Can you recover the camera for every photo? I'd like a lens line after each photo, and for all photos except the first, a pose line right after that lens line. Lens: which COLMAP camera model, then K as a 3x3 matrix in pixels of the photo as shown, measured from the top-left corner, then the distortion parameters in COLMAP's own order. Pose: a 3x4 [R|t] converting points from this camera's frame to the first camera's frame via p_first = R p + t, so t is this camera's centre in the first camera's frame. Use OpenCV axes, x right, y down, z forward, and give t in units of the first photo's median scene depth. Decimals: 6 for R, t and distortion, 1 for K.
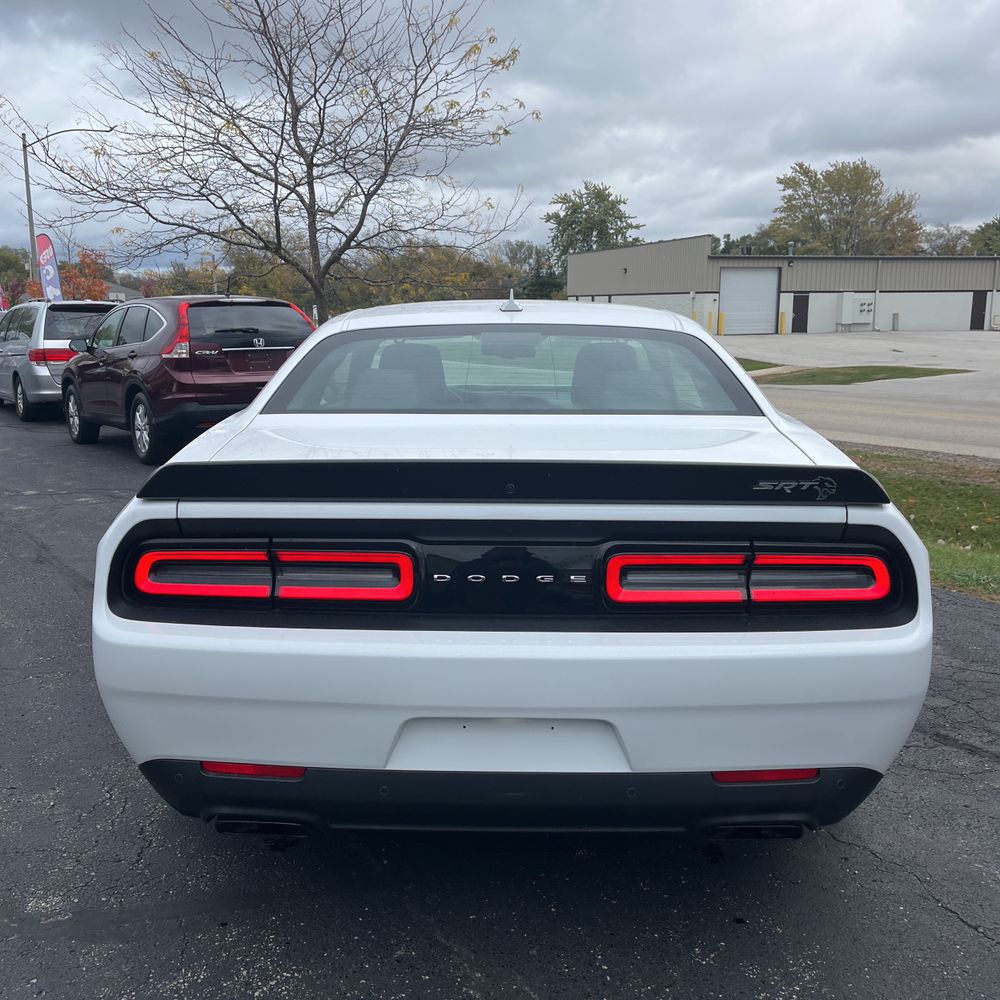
lens RADIAL K [[971.6, 0, 505.8], [0, 971.6, 523.4], [0, 0, 1]] dist [0.042673, -0.055178]
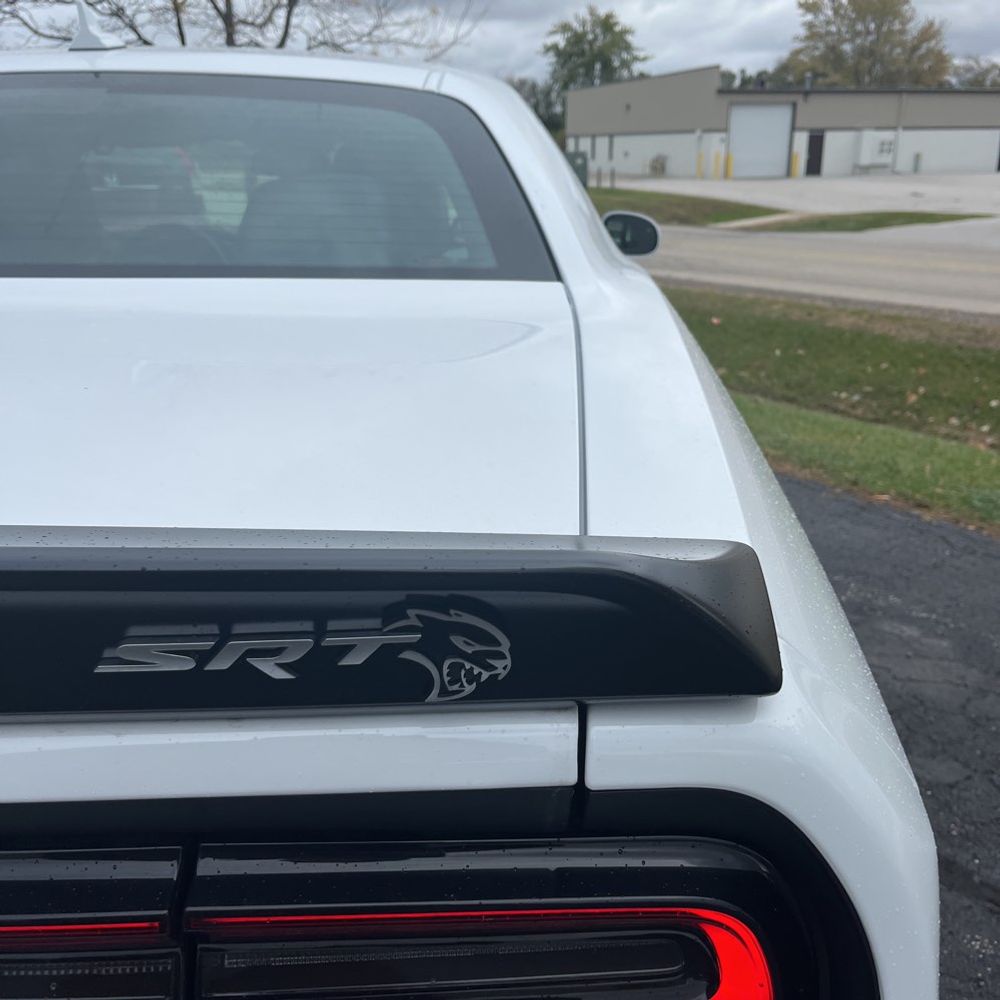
lens RADIAL K [[971.6, 0, 505.8], [0, 971.6, 523.4], [0, 0, 1]] dist [0.042673, -0.055178]
pose [[0.999968, -0.004908, -0.006322, 0.047093], [0.005765, 0.989621, 0.143585, -0.012719], [0.005551, -0.143617, 0.989618, 0.111697]]
